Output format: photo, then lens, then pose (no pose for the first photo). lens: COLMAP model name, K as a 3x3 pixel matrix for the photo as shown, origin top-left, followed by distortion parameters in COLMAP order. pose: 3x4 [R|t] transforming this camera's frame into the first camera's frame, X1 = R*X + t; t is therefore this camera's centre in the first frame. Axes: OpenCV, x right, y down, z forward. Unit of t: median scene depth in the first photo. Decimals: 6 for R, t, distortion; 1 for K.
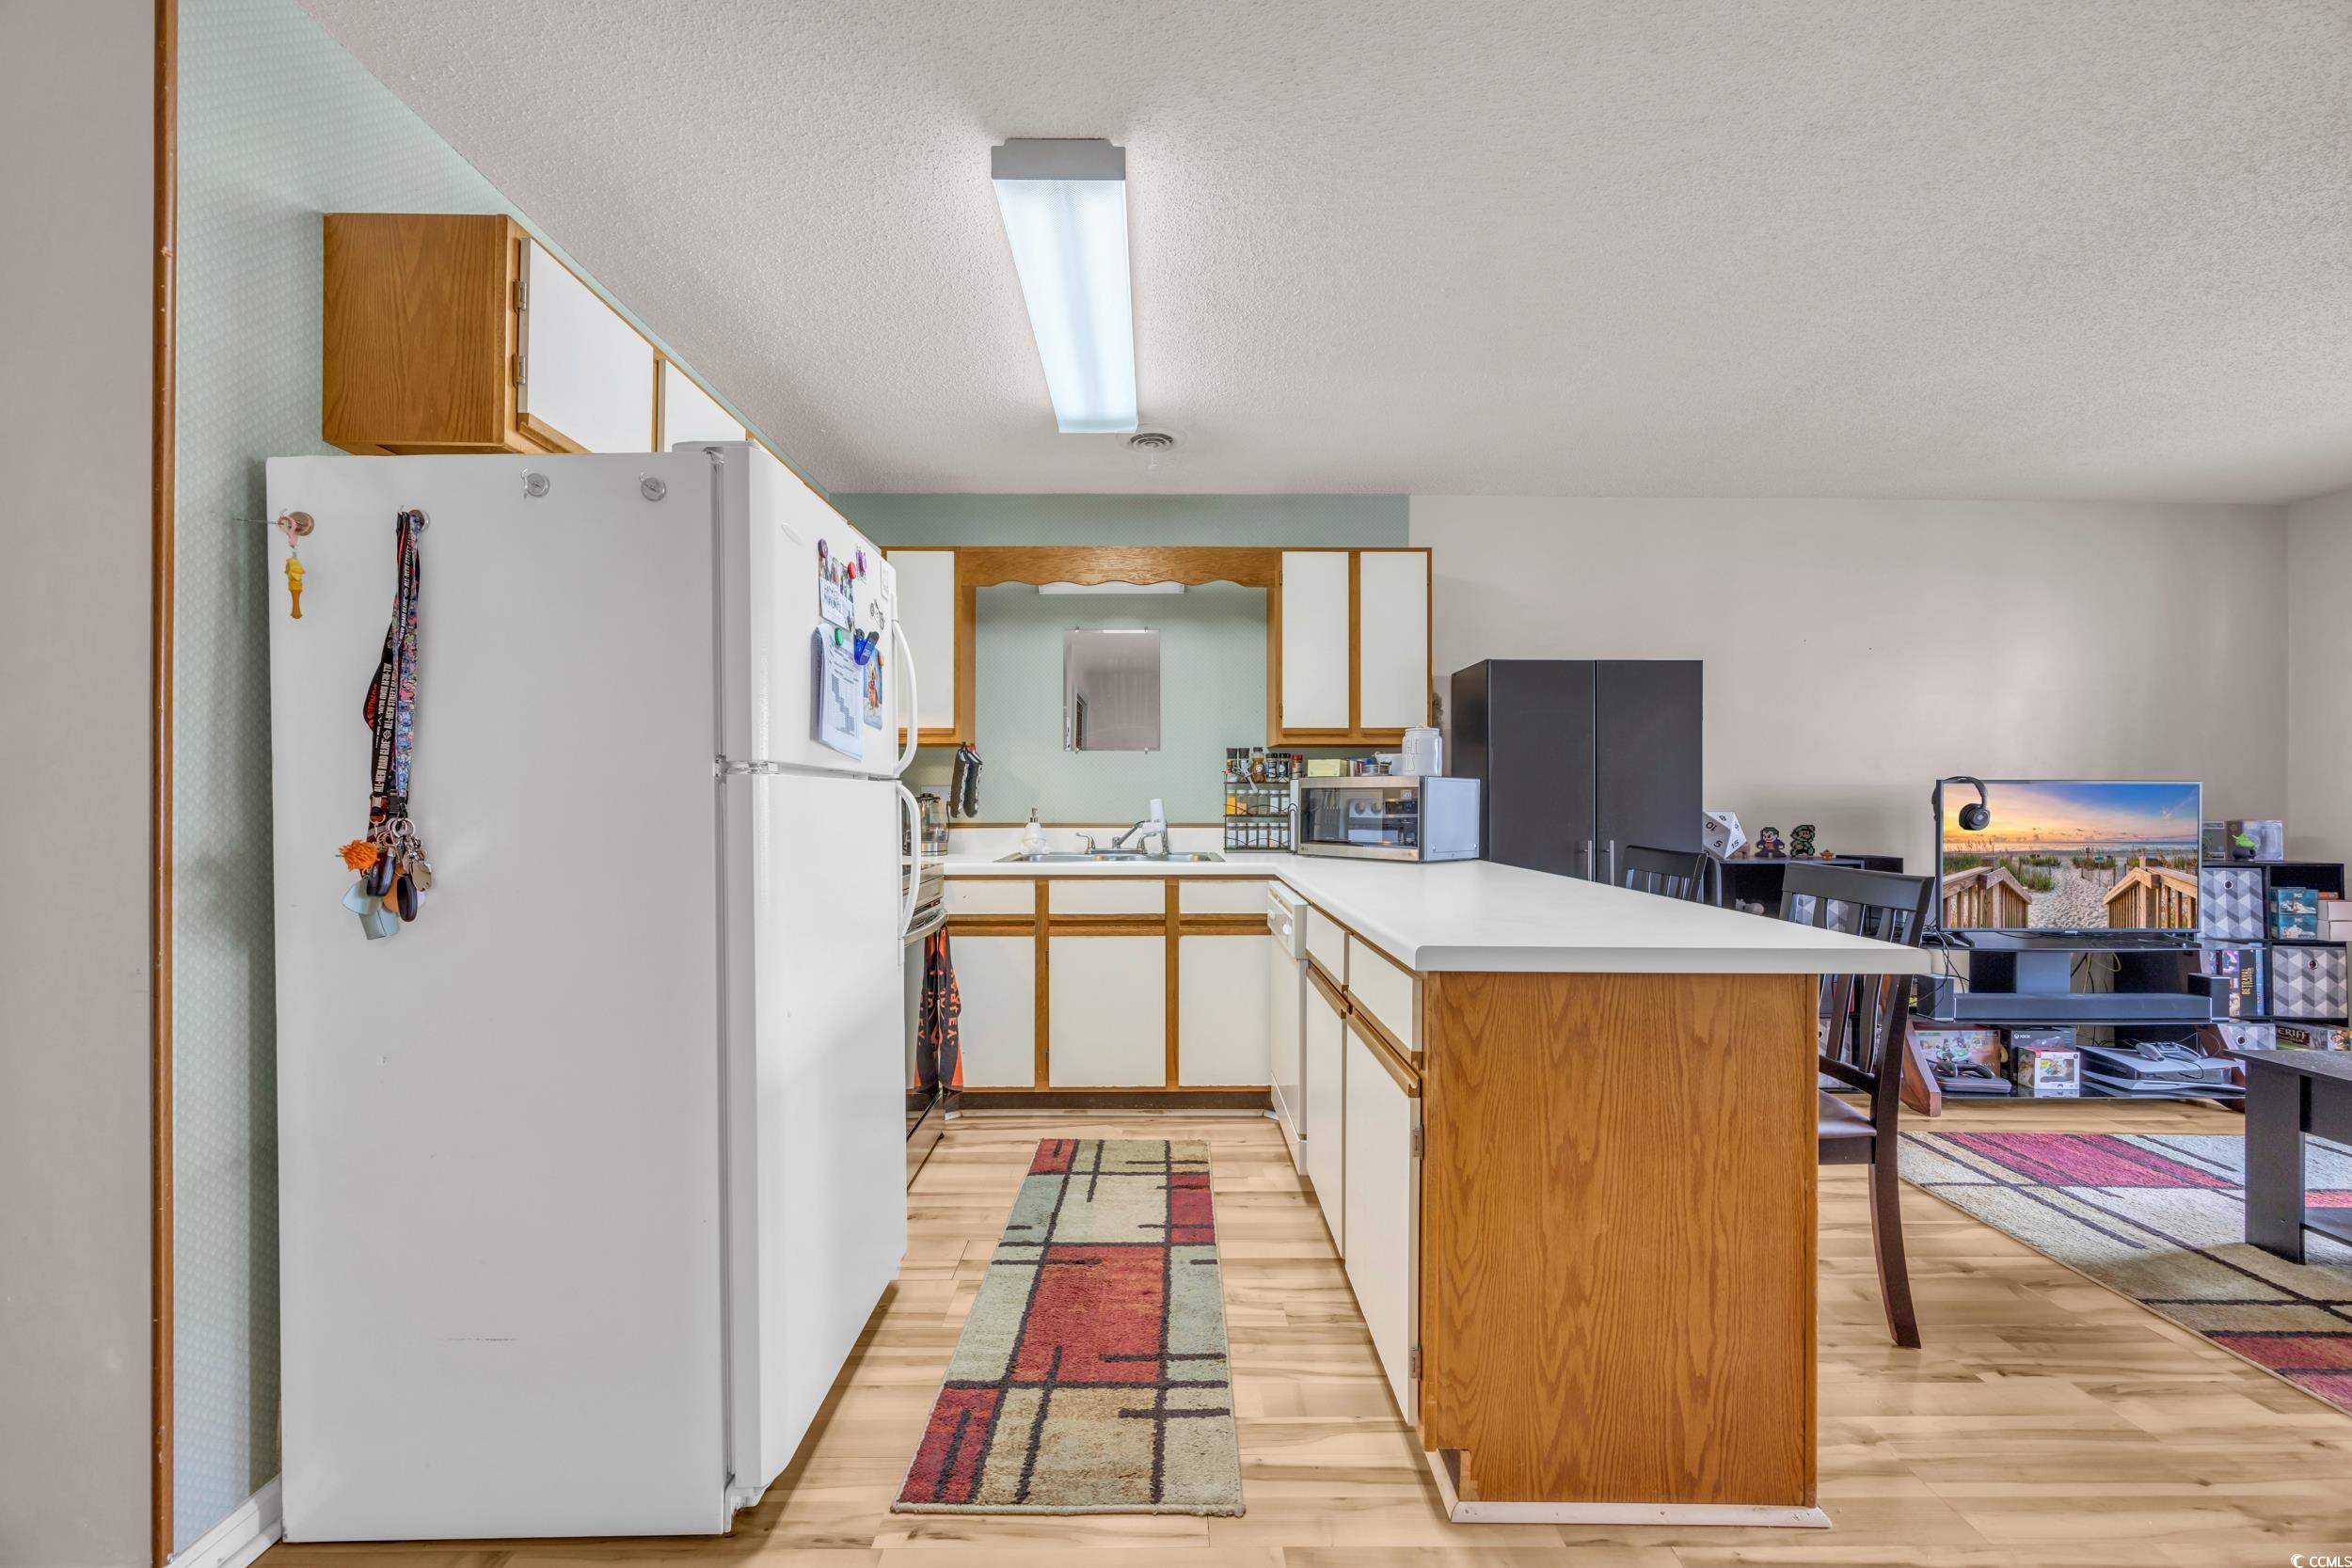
lens RADIAL K [[983.9, 0, 1176.0], [0, 983.9, 784.0], [0, 0, 1]] dist [-0.001981, -0.000118]
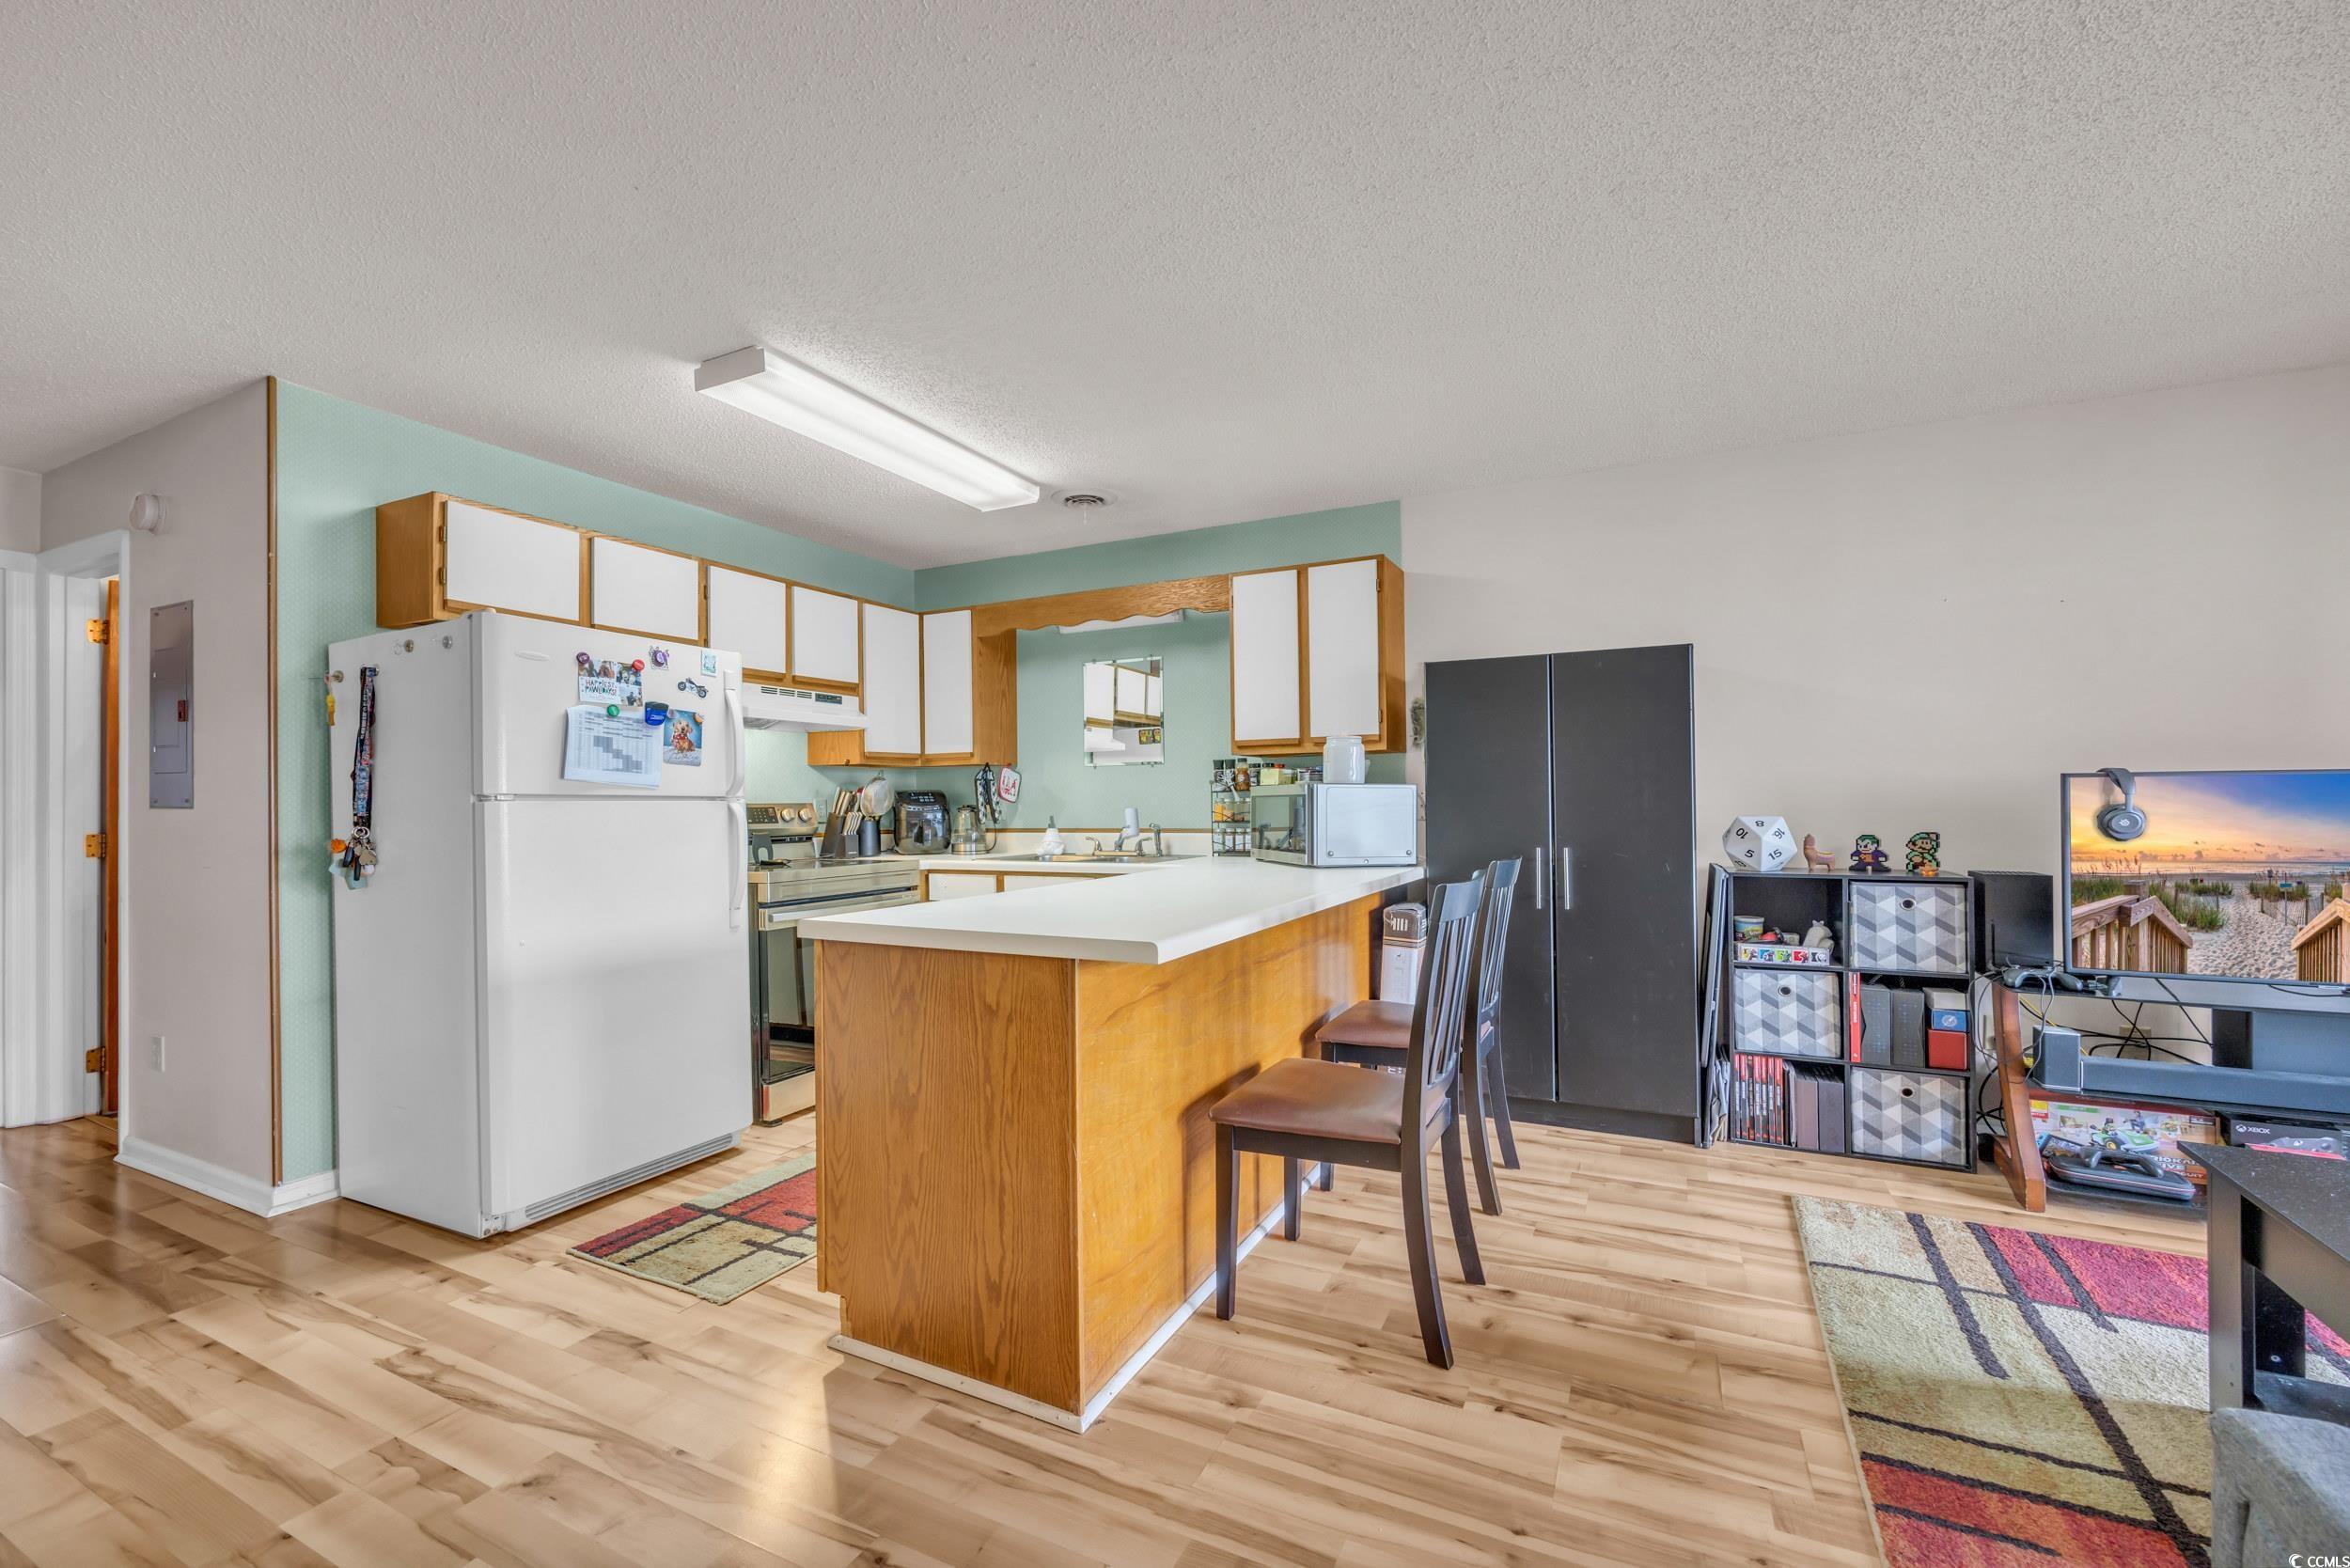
lens RADIAL K [[987.5, 0, 1175.0], [0, 987.5, 784.0], [0, 0, 1]] dist [0.001146, 0.000233]
pose [[0.892075, -0.015529, -0.451621, 0.576387], [0.015208, 0.999875, -0.004341, -0.006337], [0.451632, -0.002996, 0.892199, -0.001756]]
